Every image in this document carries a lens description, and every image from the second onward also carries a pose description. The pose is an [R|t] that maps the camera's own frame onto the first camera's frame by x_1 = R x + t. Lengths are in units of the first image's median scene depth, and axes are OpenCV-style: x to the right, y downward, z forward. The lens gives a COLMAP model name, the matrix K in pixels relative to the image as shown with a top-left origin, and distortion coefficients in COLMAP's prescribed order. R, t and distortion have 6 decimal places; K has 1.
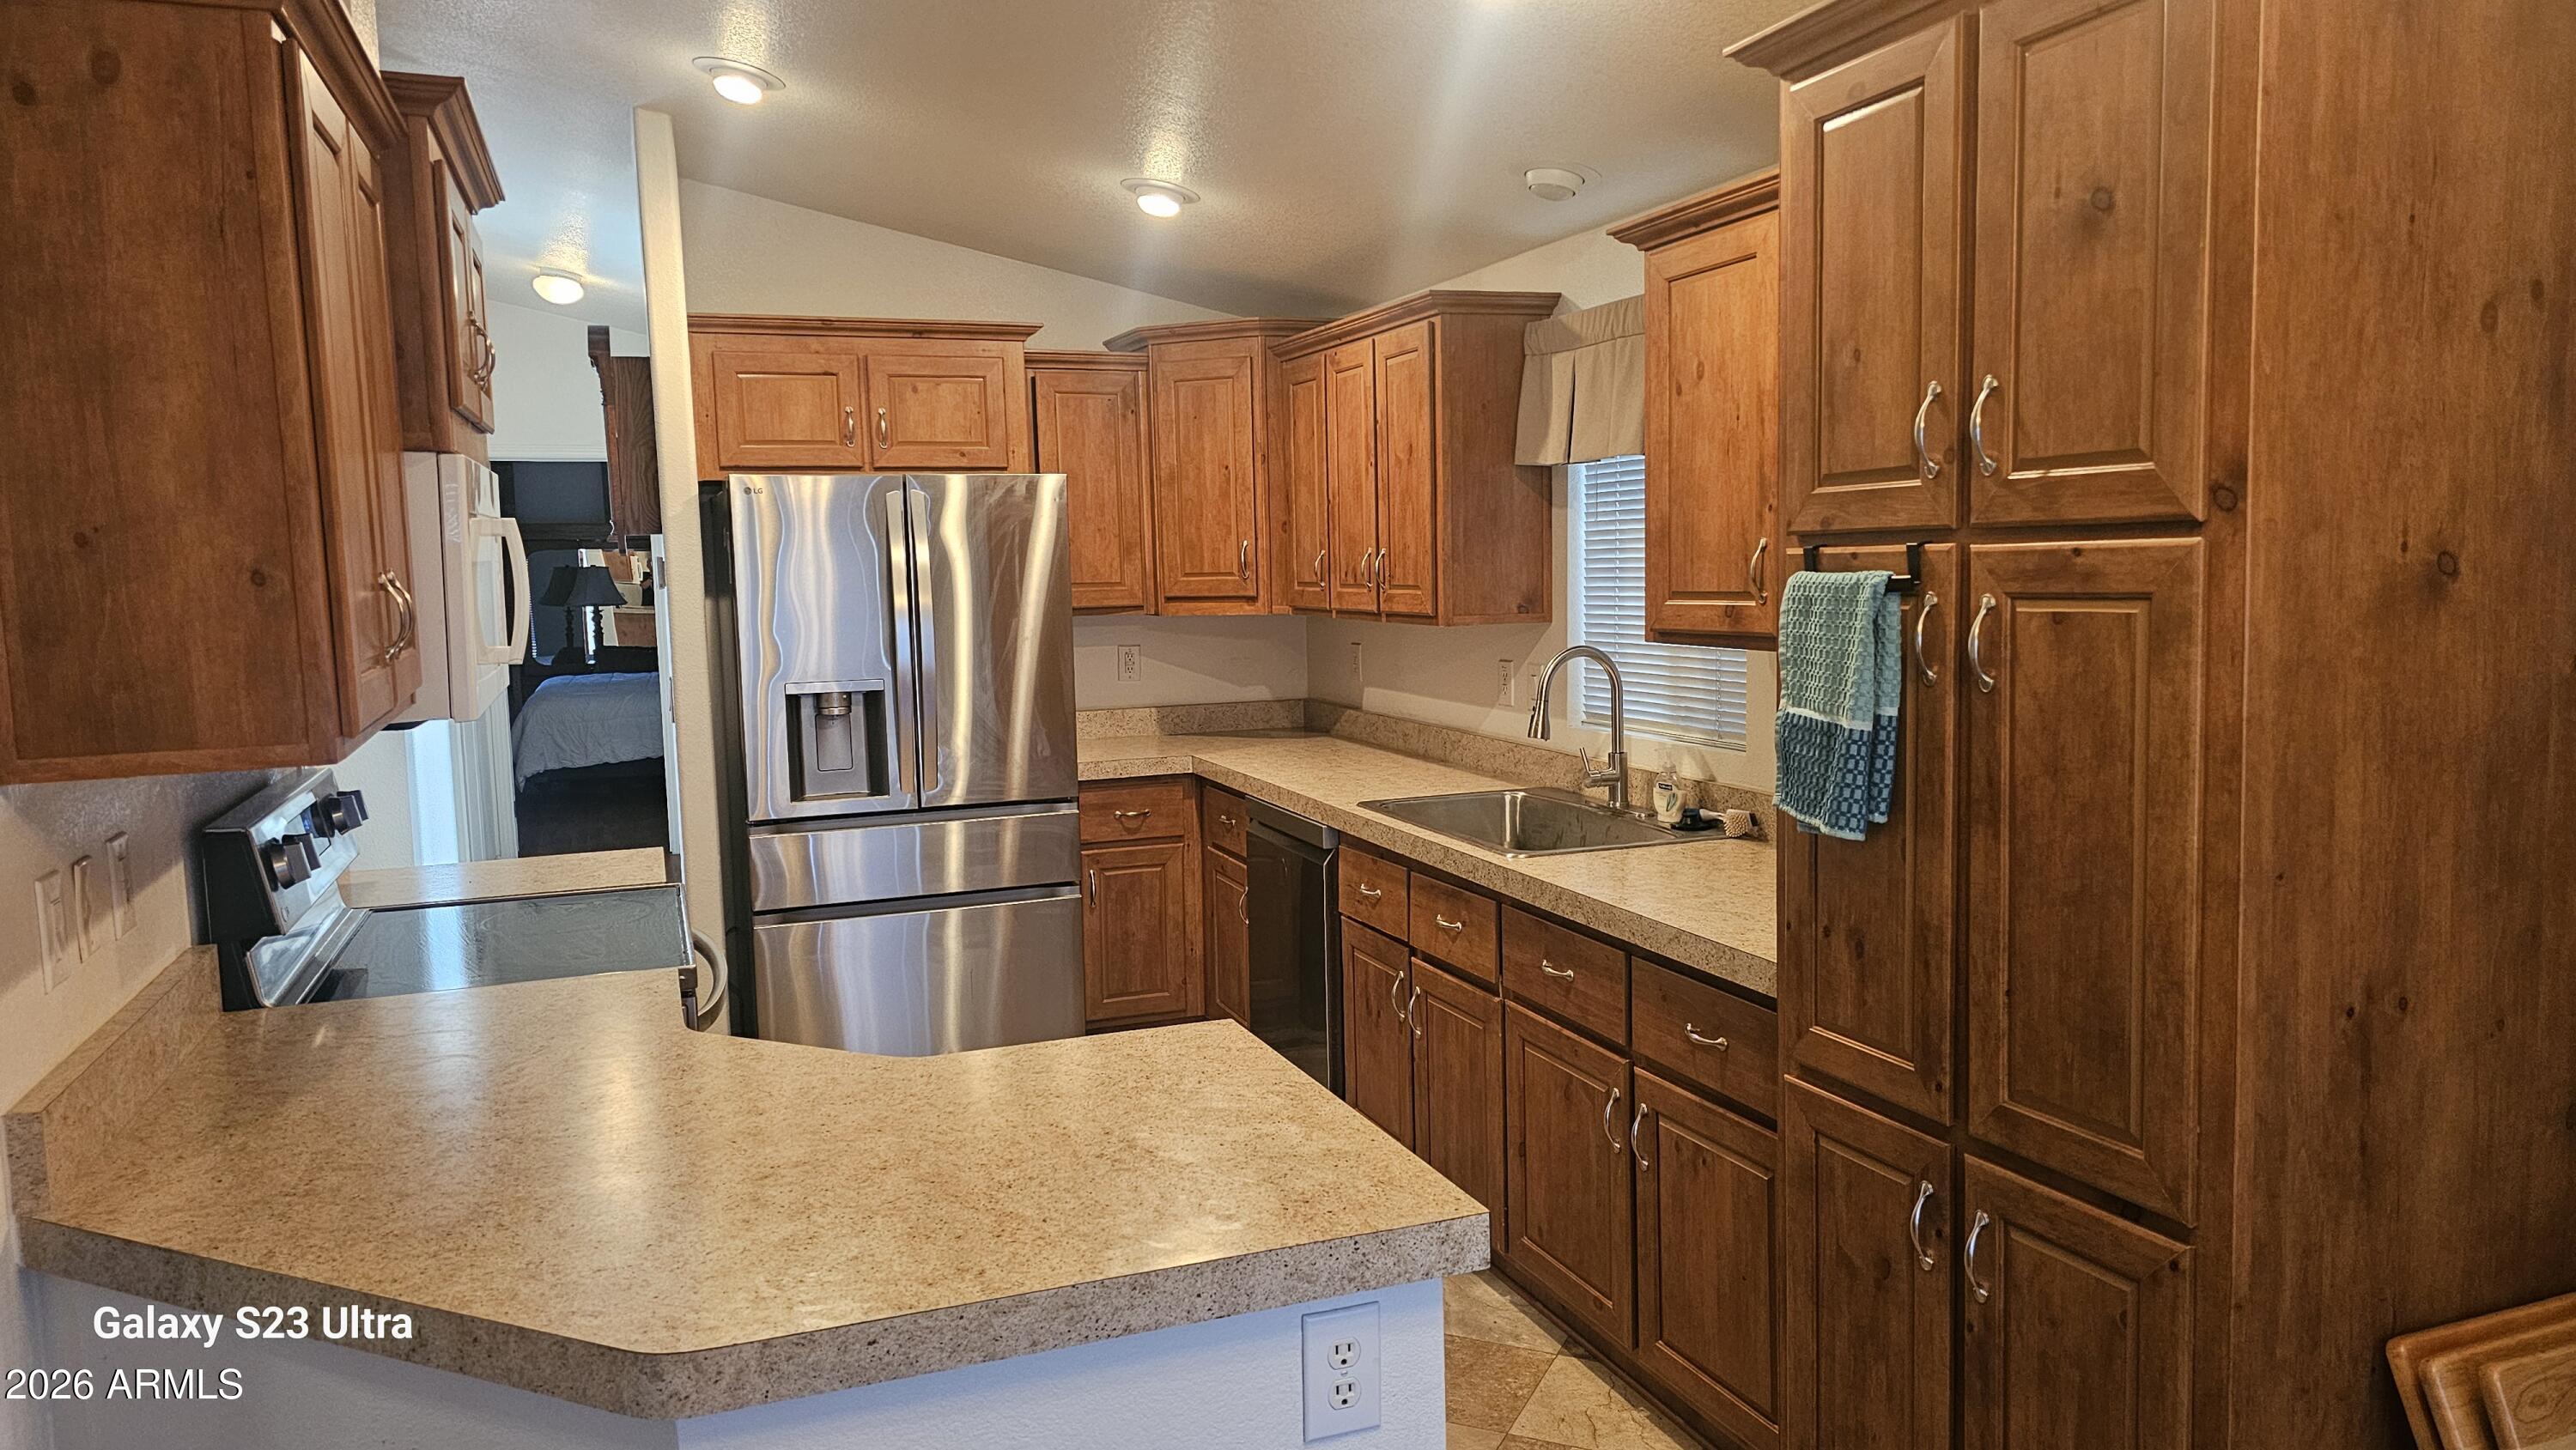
lens RADIAL K [[1751.4, 0, 1289.8], [0, 1751.4, 737.7], [0, 0, 1]] dist [0.052570, -0.038566]
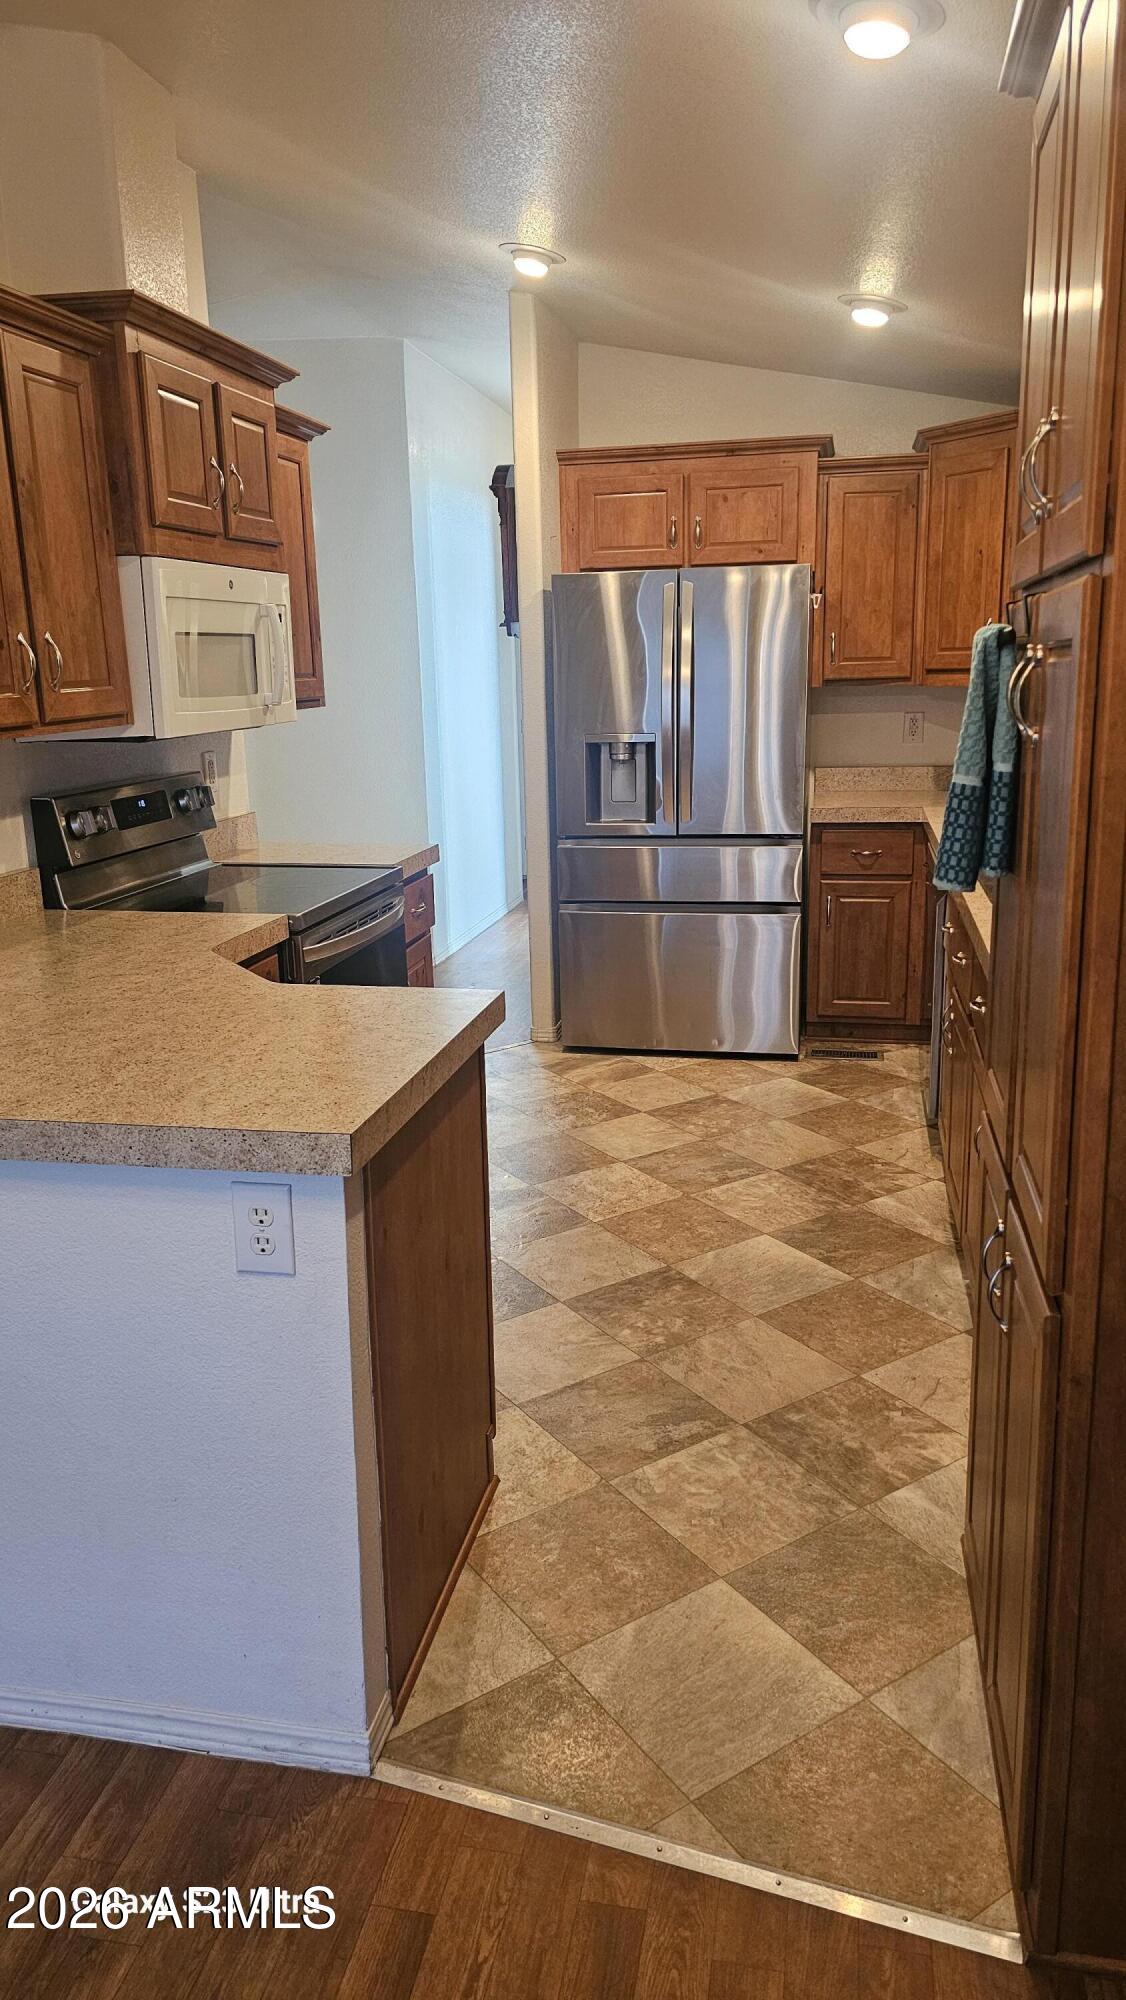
lens RADIAL K [[1360.0, 0, 556.6], [0, 1360.0, 989.4], [0, 0, 1]] dist [0.052570, -0.038566]
pose [[0.844834, 0.127211, -0.519685, 0.257407], [-0.052656, 0.986376, 0.155849, 0.000787], [0.532431, -0.104302, 0.840023, 0.088687]]
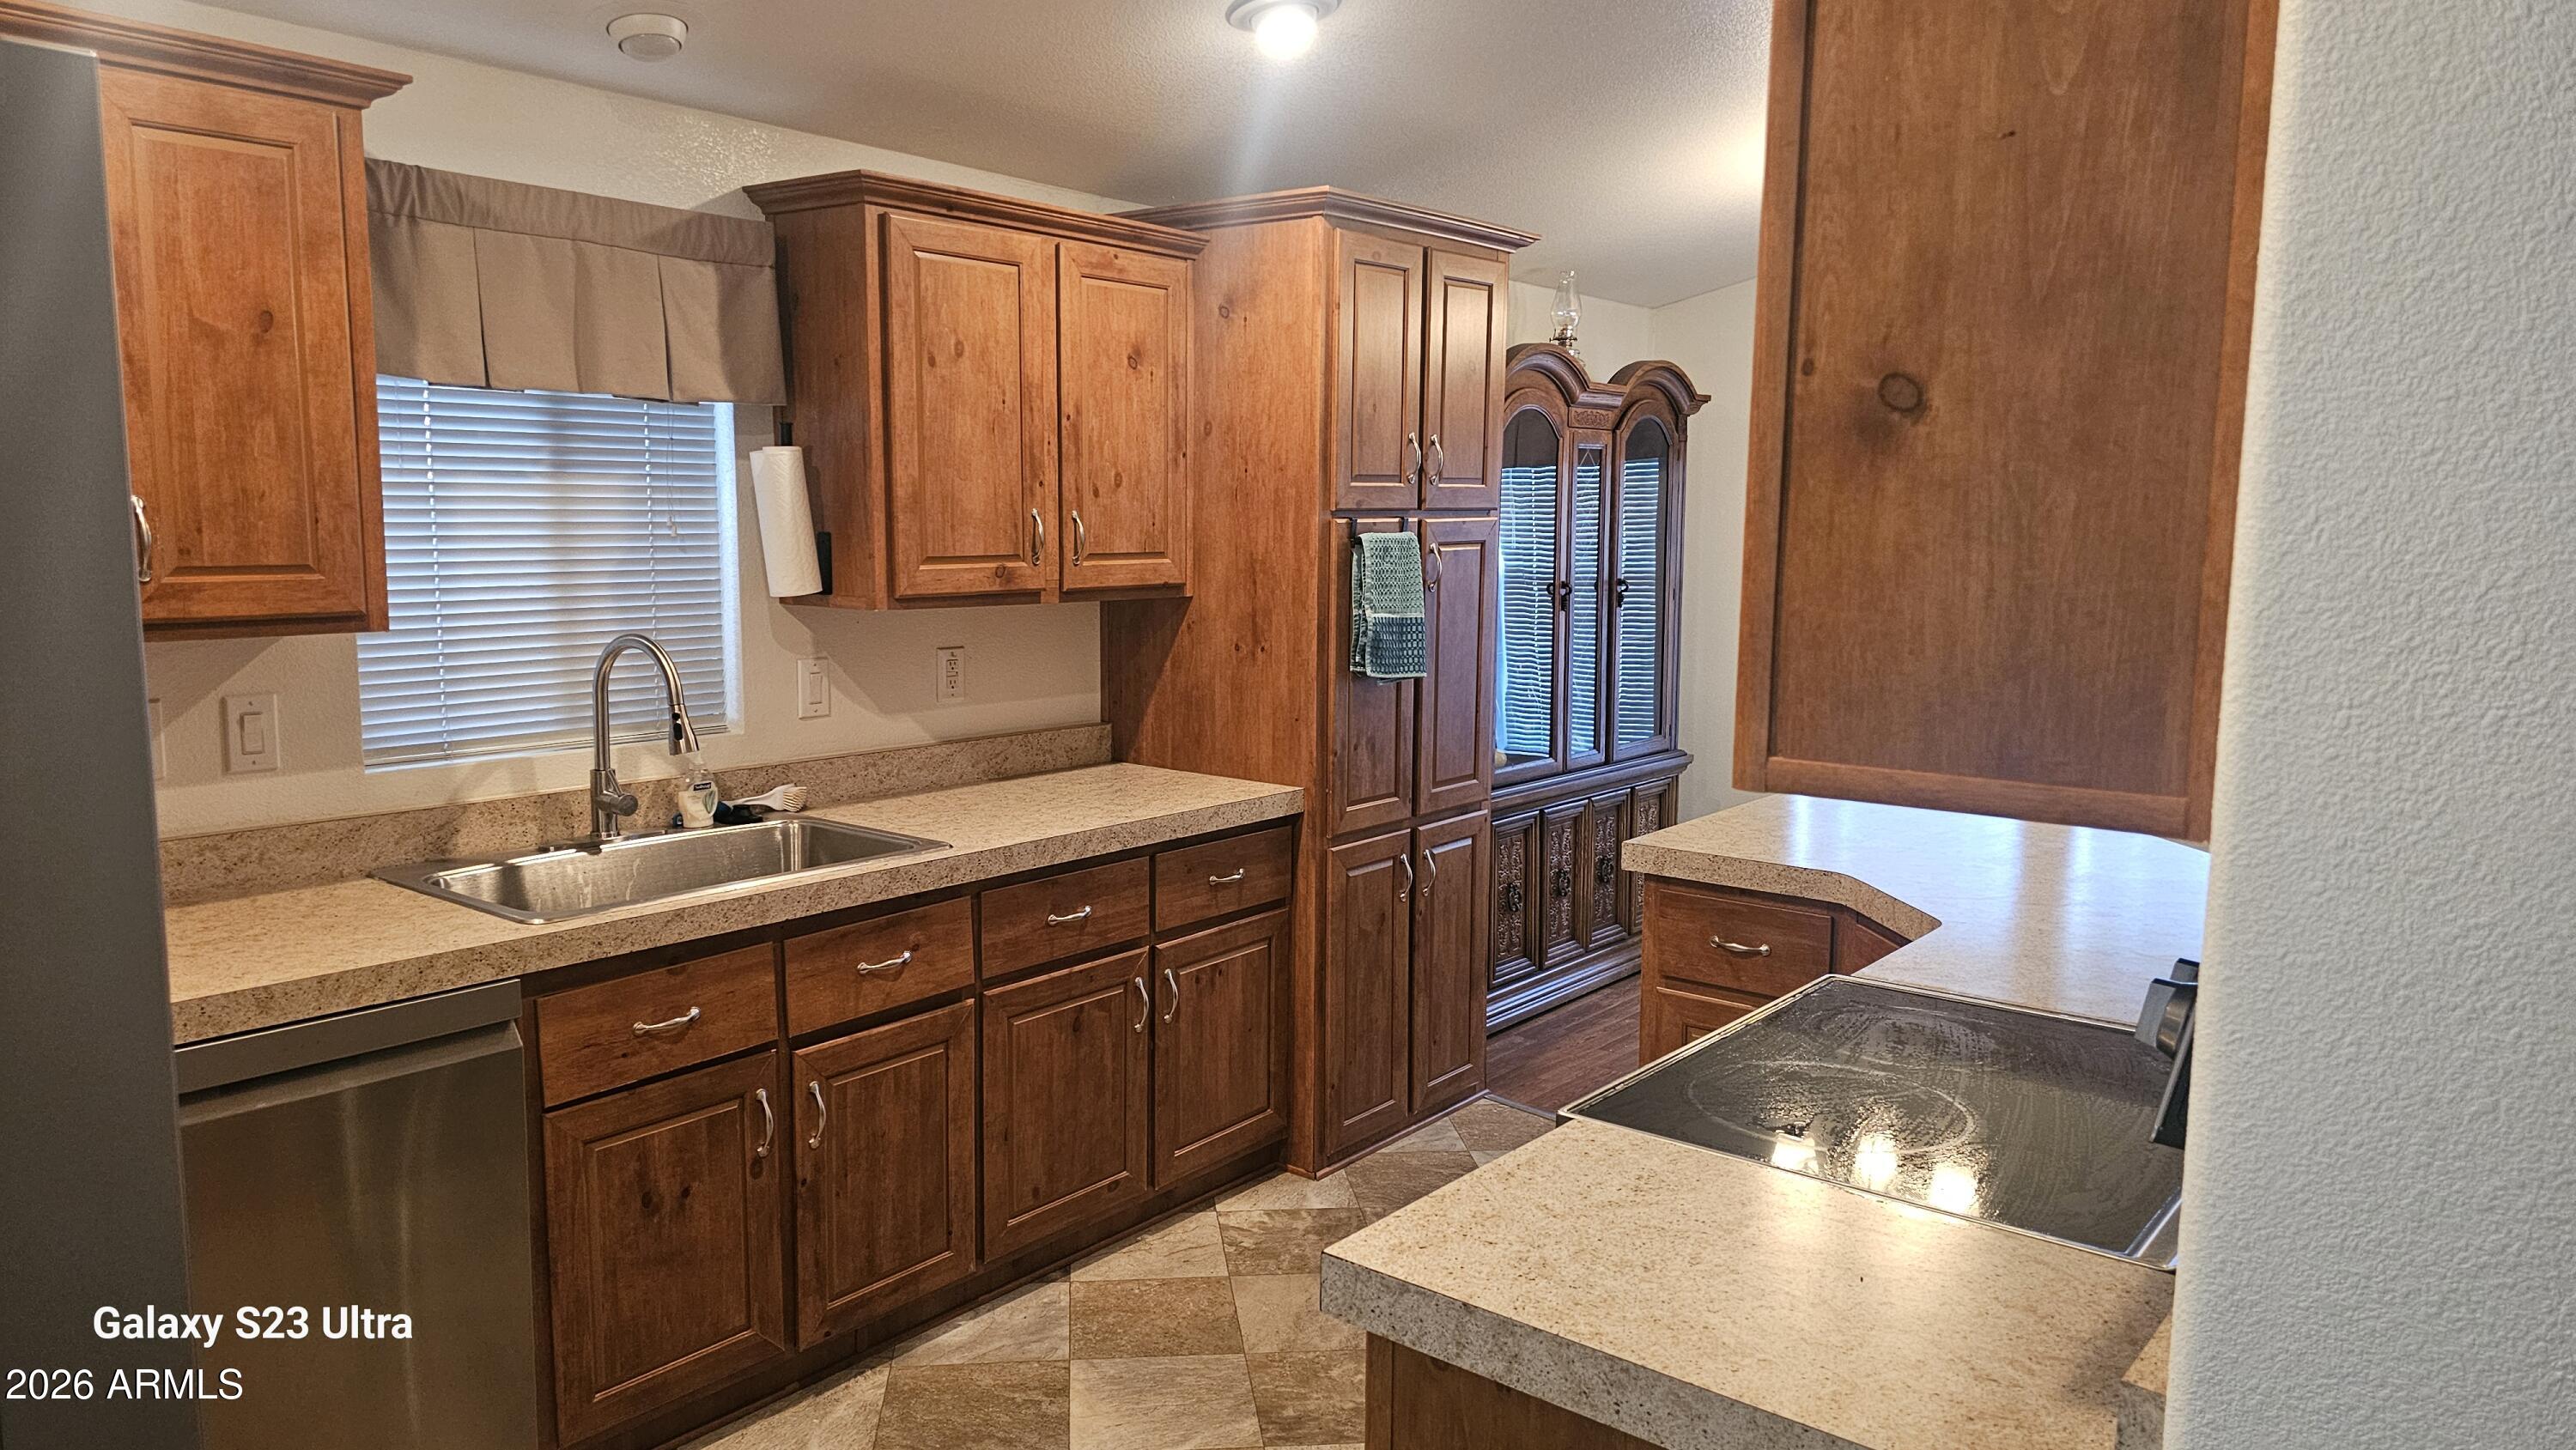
lens RADIAL K [[1751.4, 0, 1273.0], [0, 1751.4, 718.5], [0, 0, 1]] dist [0.052570, -0.038566]
pose [[-0.517406, -0.085937, 0.851414, -0.547687], [0.092350, 0.983527, 0.155393, -0.093413], [-0.850742, 0.159029, -0.500946, 0.966957]]
